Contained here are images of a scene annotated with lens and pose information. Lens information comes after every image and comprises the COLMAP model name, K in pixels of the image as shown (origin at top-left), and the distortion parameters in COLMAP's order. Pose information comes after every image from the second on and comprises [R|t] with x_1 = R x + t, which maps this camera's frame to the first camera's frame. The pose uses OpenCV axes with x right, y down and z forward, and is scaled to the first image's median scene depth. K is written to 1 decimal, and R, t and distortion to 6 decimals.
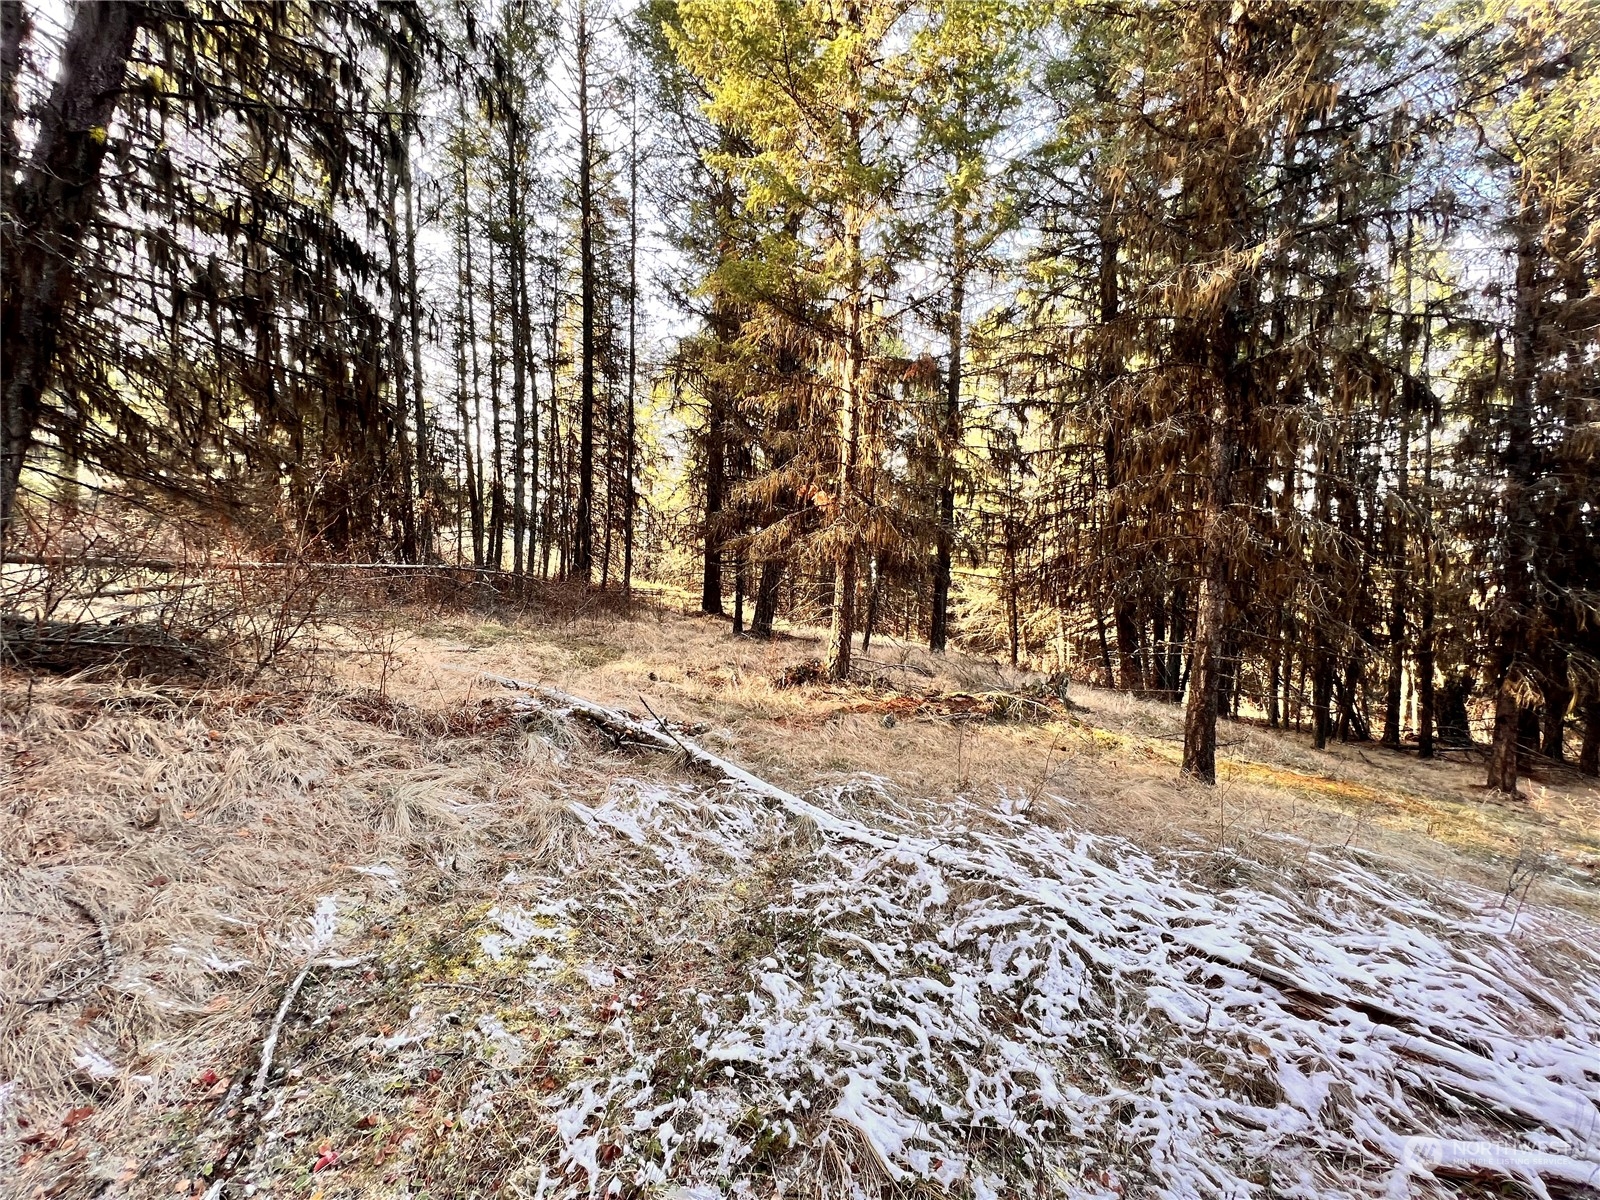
lens RADIAL K [[634.8, 0, 798.7], [0, 634.8, 600.8], [0, 0, 1]] dist [0.001185, -0.000761]
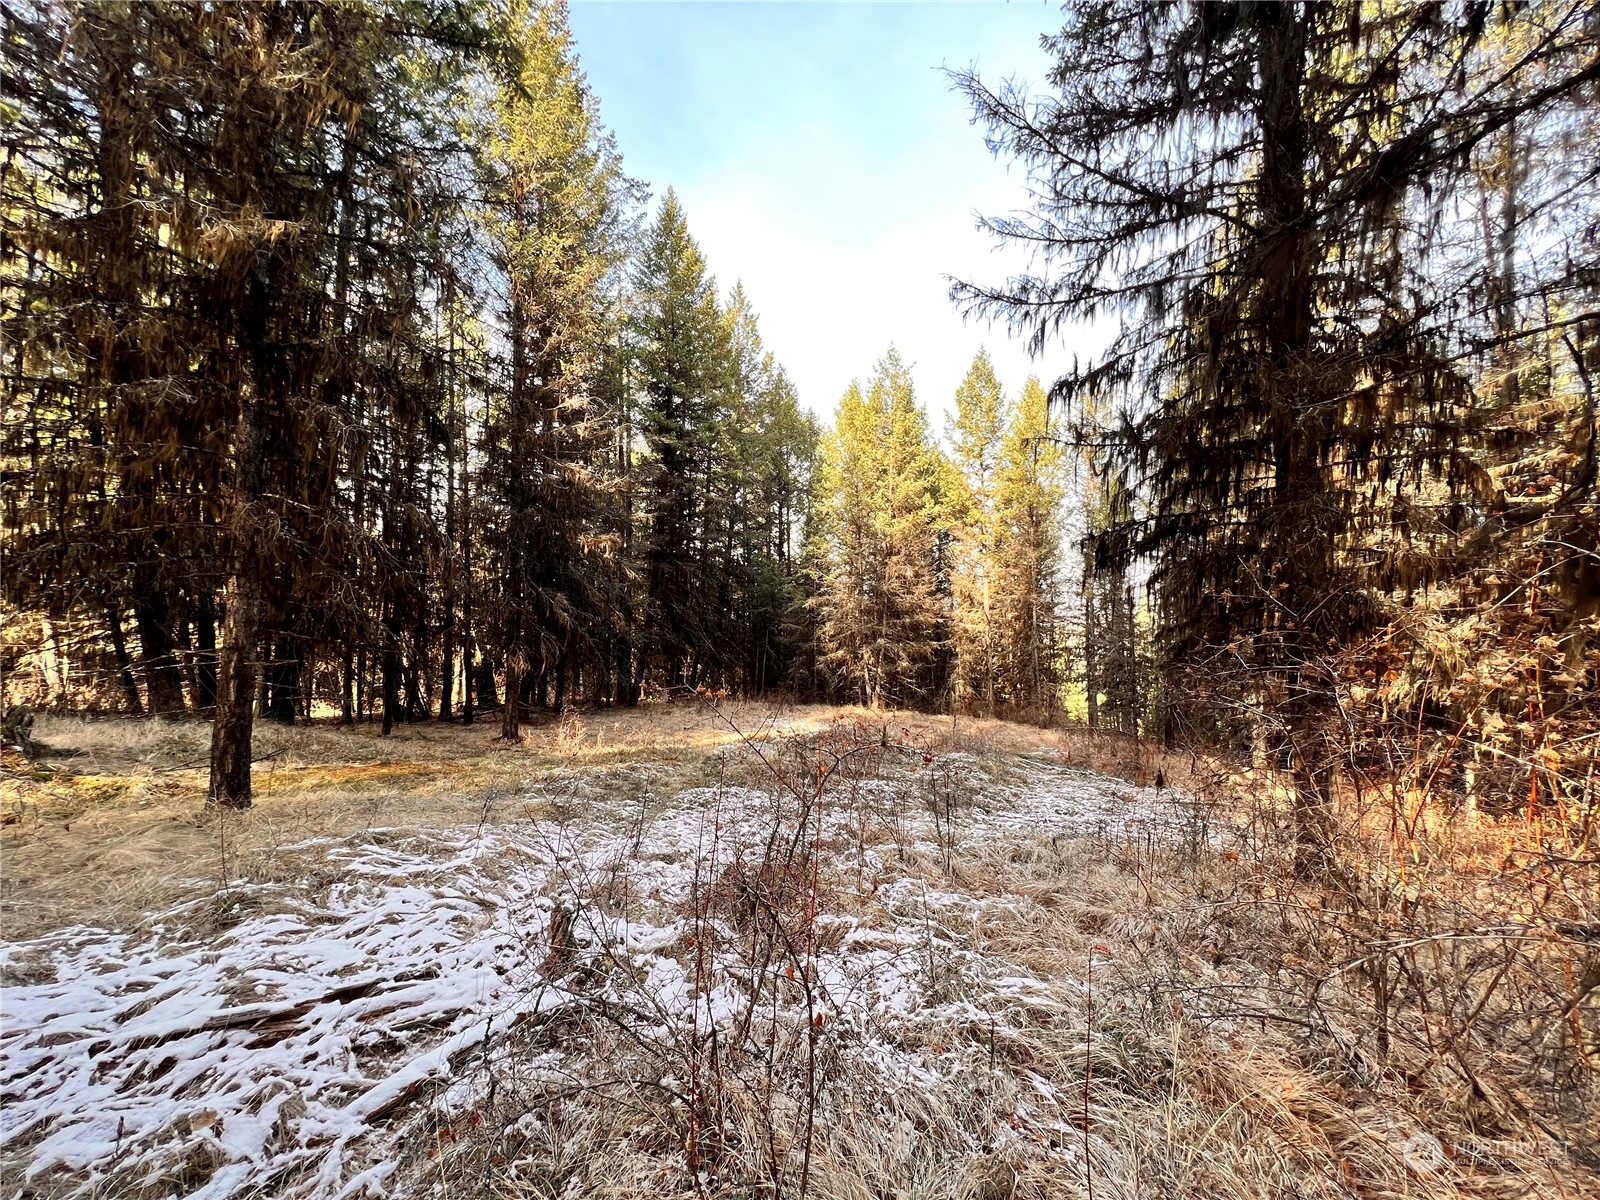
lens RADIAL K [[634.8, 0, 798.7], [0, 634.8, 600.8], [0, 0, 1]] dist [0.001185, -0.000761]
pose [[0.325635, -0.015417, 0.945370, 0.114476], [0.009496, 0.999870, 0.013035, -0.006390], [-0.945448, 0.004732, 0.325739, -0.037414]]
